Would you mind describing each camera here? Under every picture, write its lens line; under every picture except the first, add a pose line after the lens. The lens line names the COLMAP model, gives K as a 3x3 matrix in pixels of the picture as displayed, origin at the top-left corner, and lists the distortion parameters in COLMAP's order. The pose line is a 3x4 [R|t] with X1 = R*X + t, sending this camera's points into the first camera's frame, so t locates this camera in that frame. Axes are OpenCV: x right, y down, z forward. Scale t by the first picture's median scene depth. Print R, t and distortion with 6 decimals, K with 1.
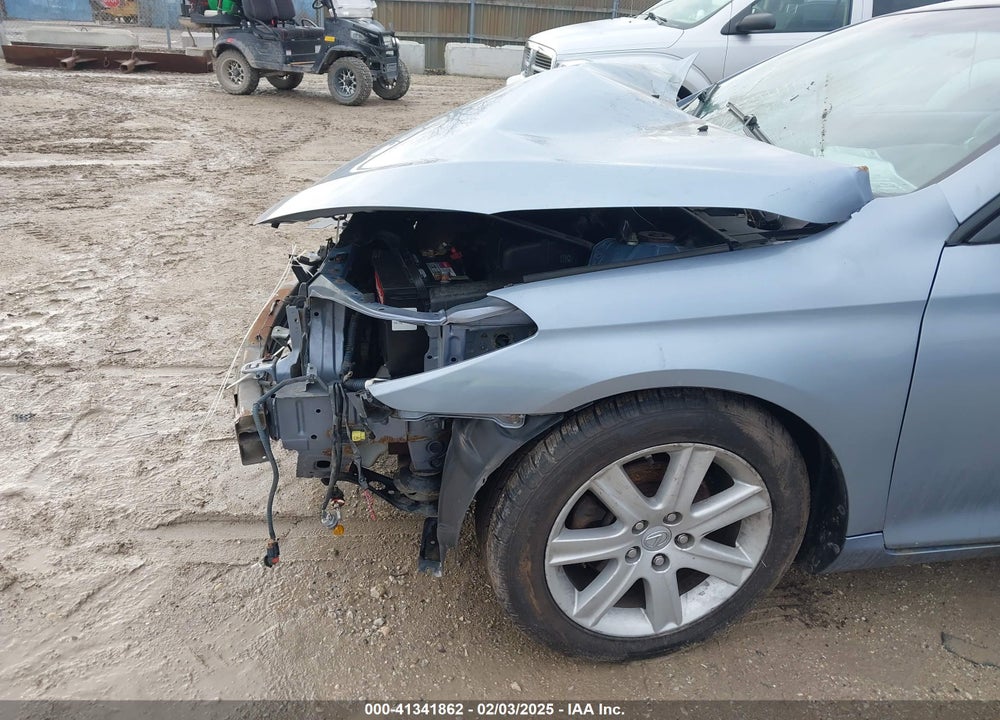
lens RADIAL K [[777.5, 0, 488.6], [0, 777.5, 374.1], [0, 0, 1]] dist [0.030243, -0.005606]
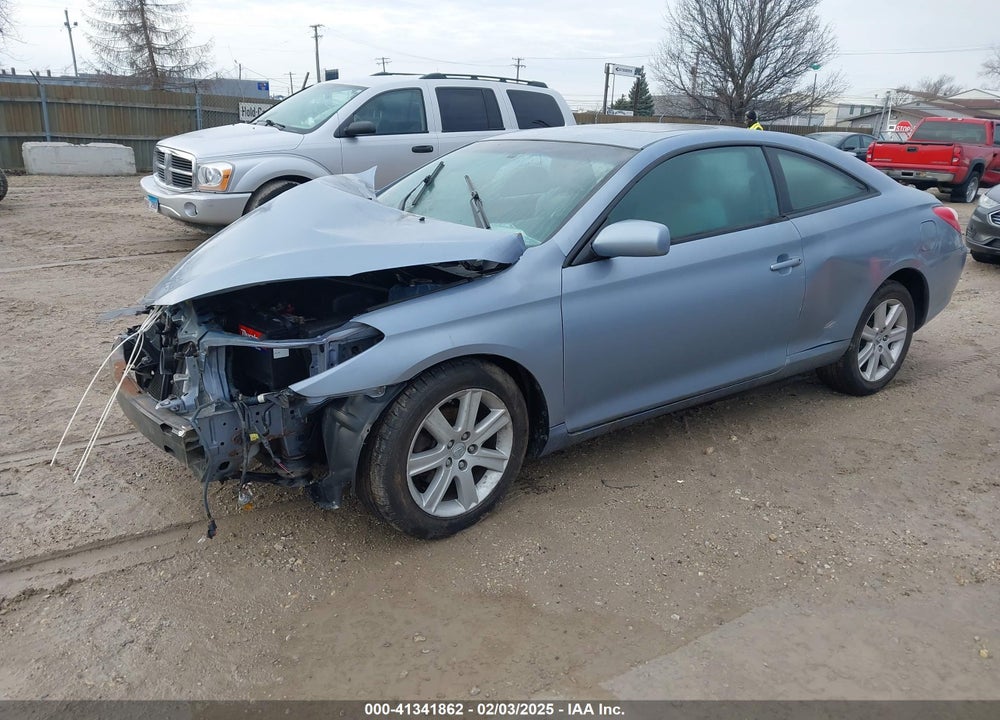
lens RADIAL K [[770.9, 0, 501.9], [0, 770.9, 369.0], [0, 0, 1]] dist [0.073221, -0.125007]
pose [[0.865708, -0.164211, 0.472847, -0.470710], [0.211906, 0.976061, -0.048999, 0.135608], [-0.453481, 0.142618, 0.879781, -0.558464]]
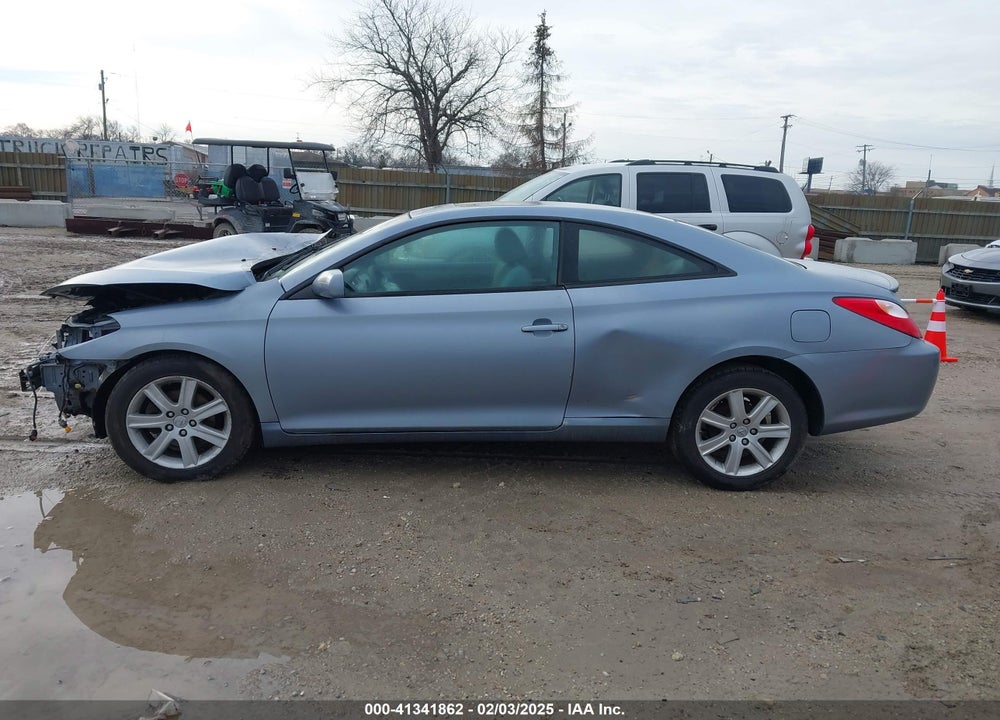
lens RADIAL K [[777.5, 0, 488.6], [0, 777.5, 374.1], [0, 0, 1]] dist [0.030243, -0.005606]
pose [[0.997930, 0.020642, -0.060907, 1.269986], [-0.032399, 0.979487, -0.198887, 0.502651], [0.055553, 0.200448, 0.978128, -1.274944]]
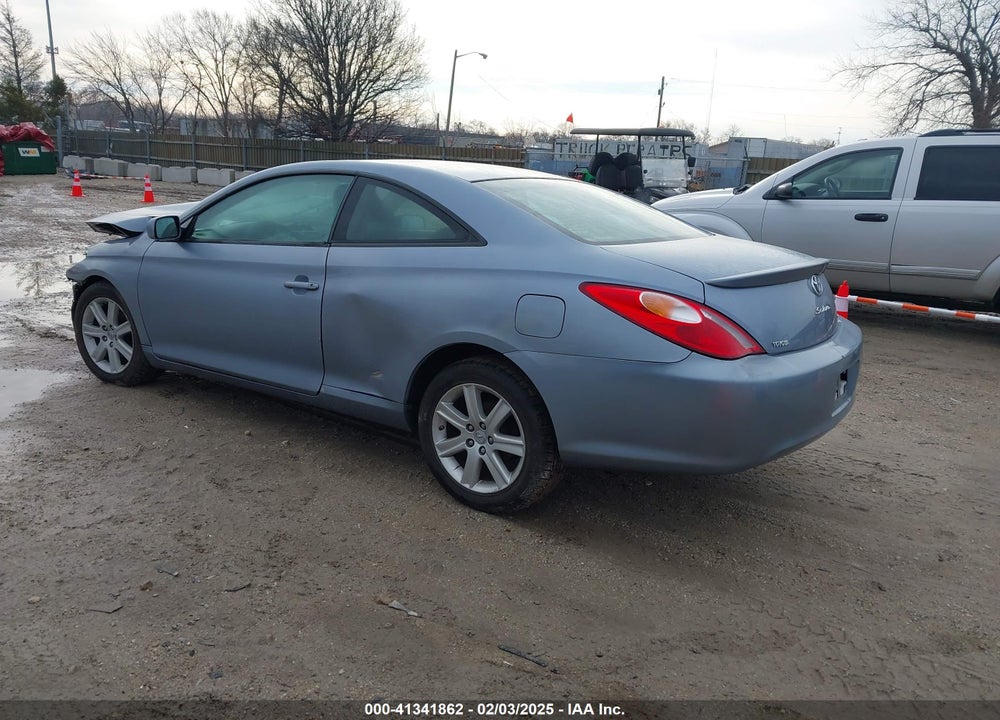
lens RADIAL K [[777.5, 0, 488.6], [0, 777.5, 374.1], [0, 0, 1]] dist [0.030243, -0.005606]
pose [[0.757754, 0.174707, -0.628718, 3.103322], [-0.294851, 0.951196, -0.091048, 0.196286], [0.582127, 0.254370, 0.772285, -0.393875]]
